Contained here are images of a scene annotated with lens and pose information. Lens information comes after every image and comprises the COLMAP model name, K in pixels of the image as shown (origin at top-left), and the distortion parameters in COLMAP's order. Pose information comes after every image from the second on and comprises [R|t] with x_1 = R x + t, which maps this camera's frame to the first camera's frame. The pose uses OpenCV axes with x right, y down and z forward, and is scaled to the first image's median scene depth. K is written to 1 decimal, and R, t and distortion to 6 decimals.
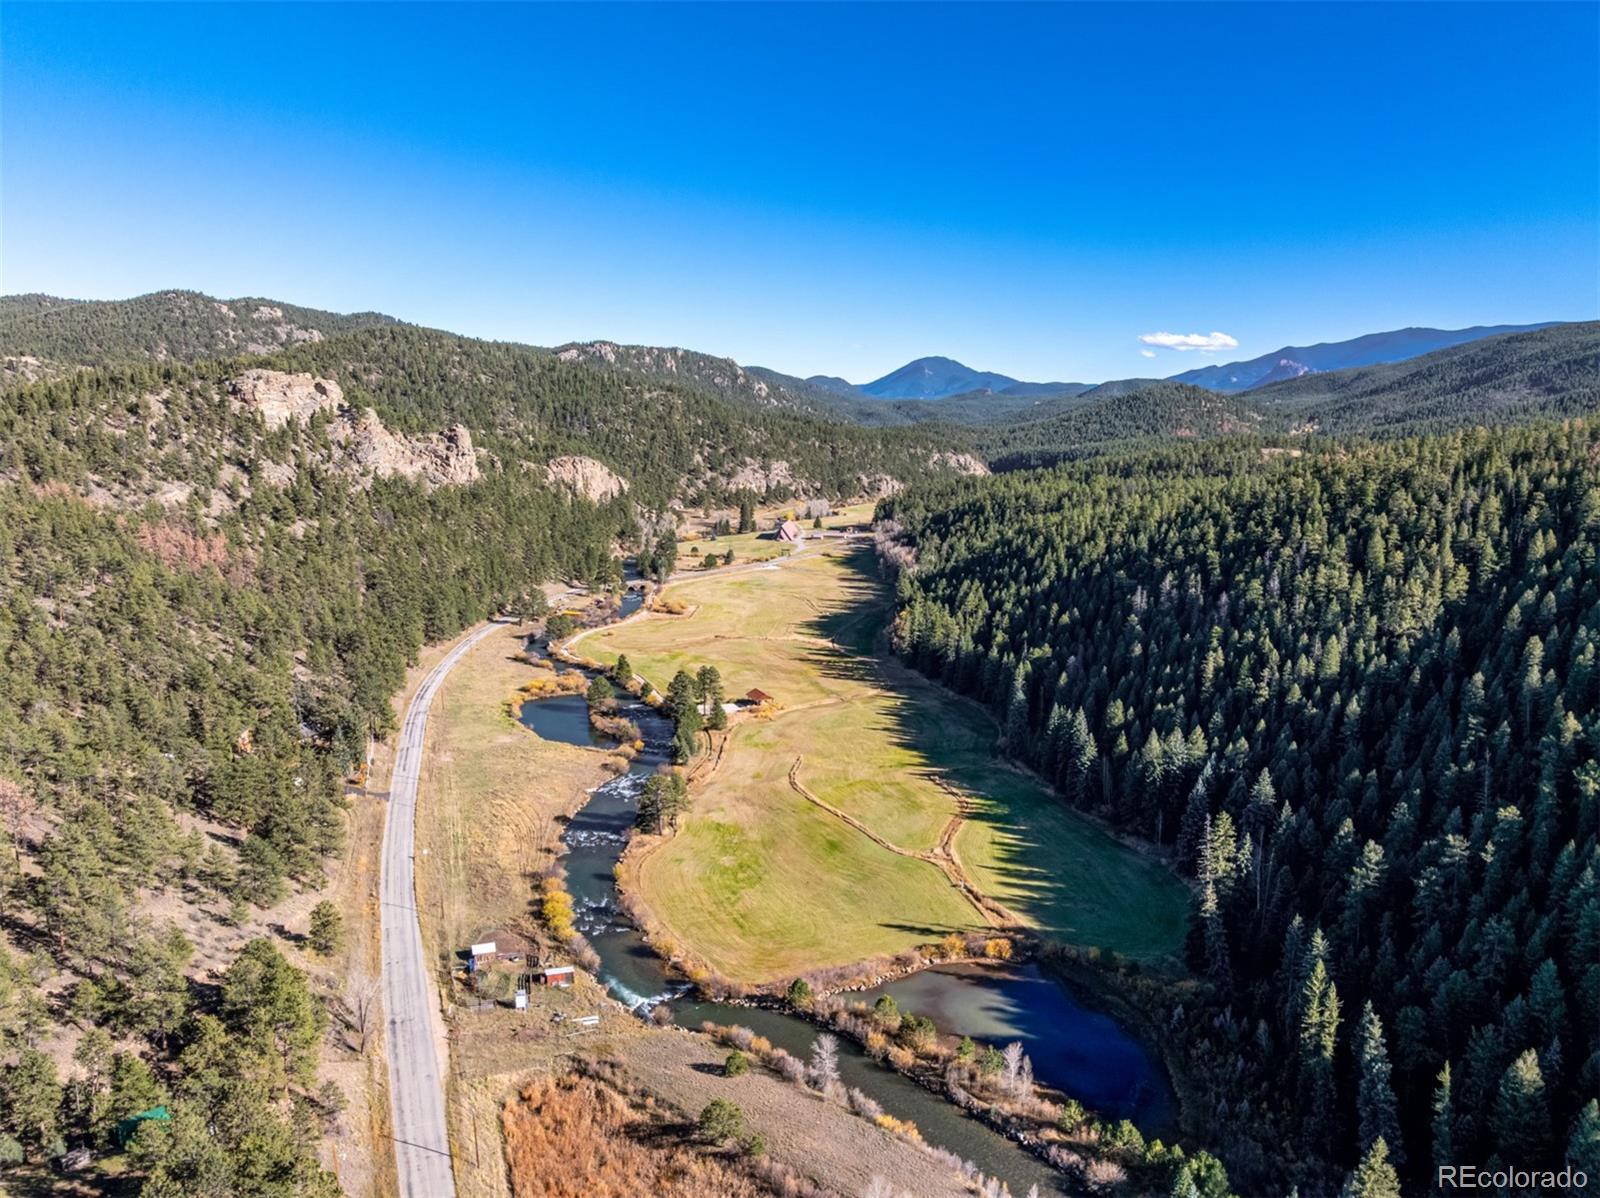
lens RADIAL K [[1132.5, 0, 794.2], [0, 1132.5, 598.8], [0, 0, 1]] dist [-0.030618, -0.010916]
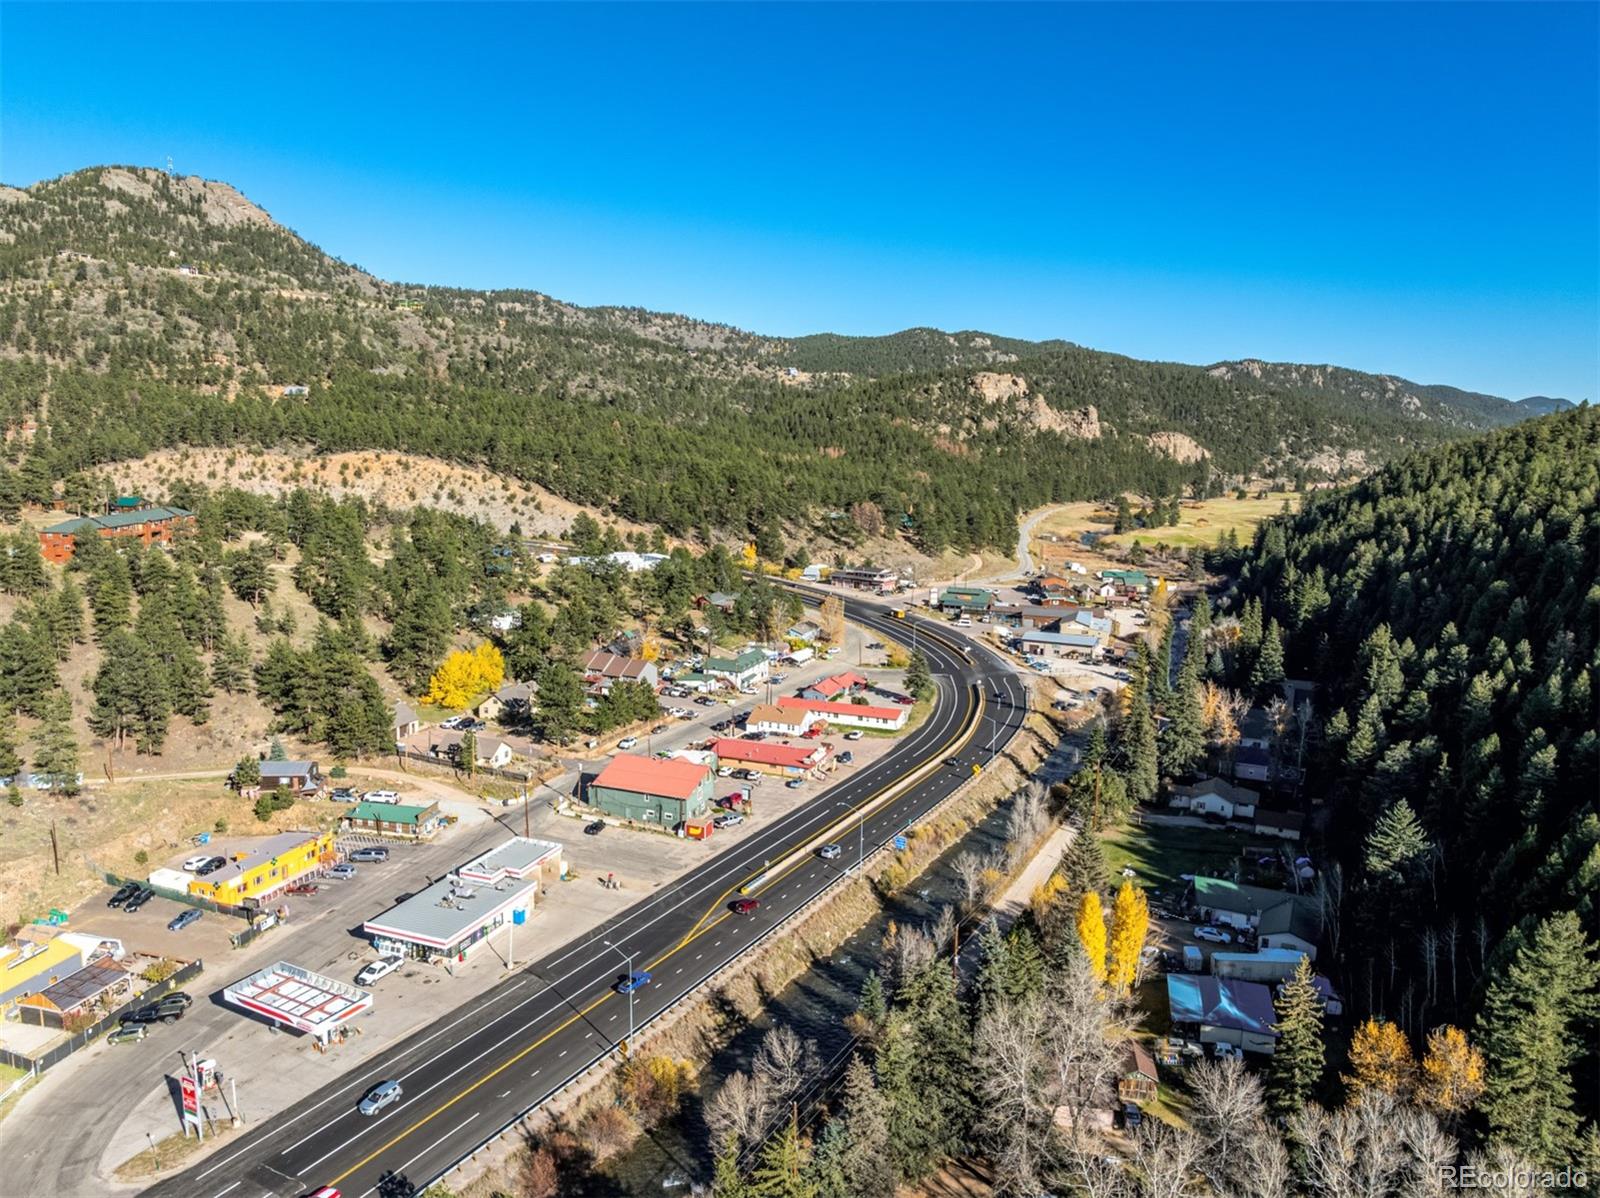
lens RADIAL K [[1132.5, 0, 794.9], [0, 1132.5, 600.9], [0, 0, 1]] dist [-0.030618, -0.010916]
pose [[0.836780, 0.088151, -0.540396, 0.243706], [-0.098574, 0.995083, 0.009684, 0.147479], [0.538593, 0.045165, 0.841355, -0.579771]]
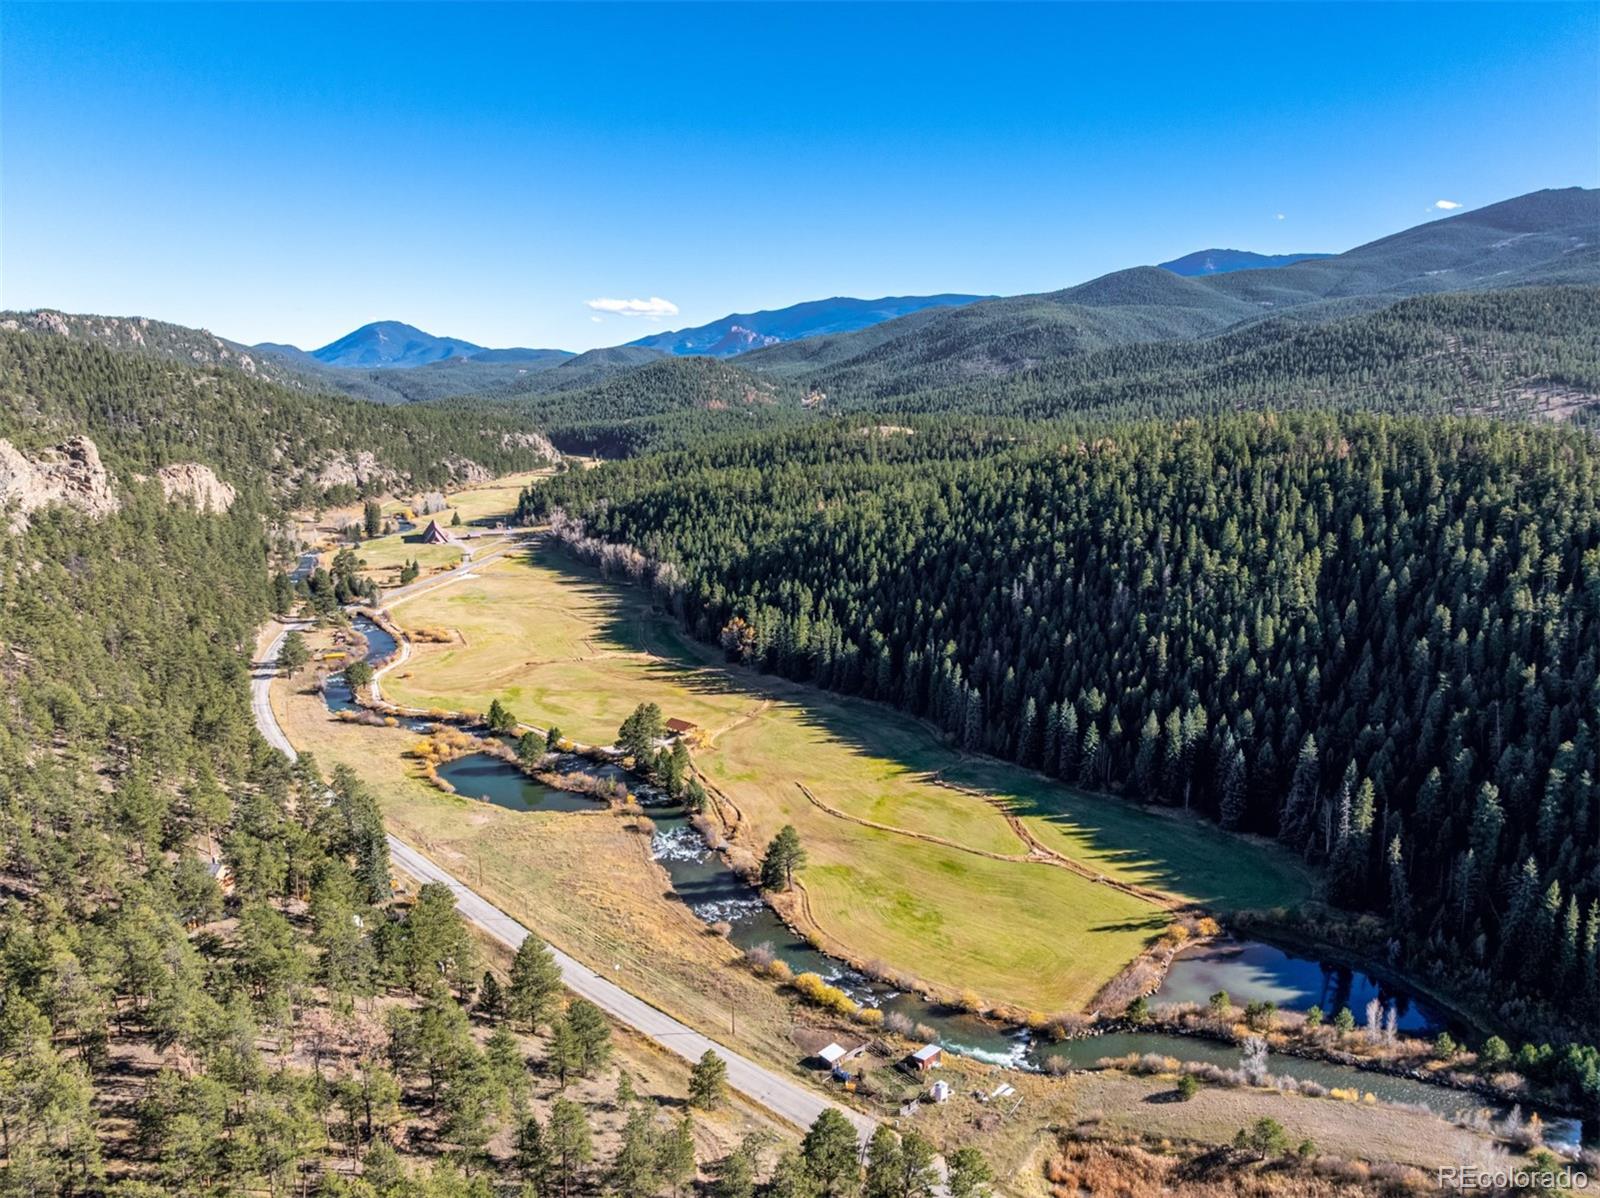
lens RADIAL K [[1132.5, 0, 801.6], [0, 1132.5, 596.6], [0, 0, 1]] dist [-0.030618, -0.010916]
pose [[0.890416, -0.095995, 0.444908, -0.185080], [0.083244, 0.995365, 0.048165, -0.031804], [-0.447470, -0.005851, 0.894280, 0.045724]]
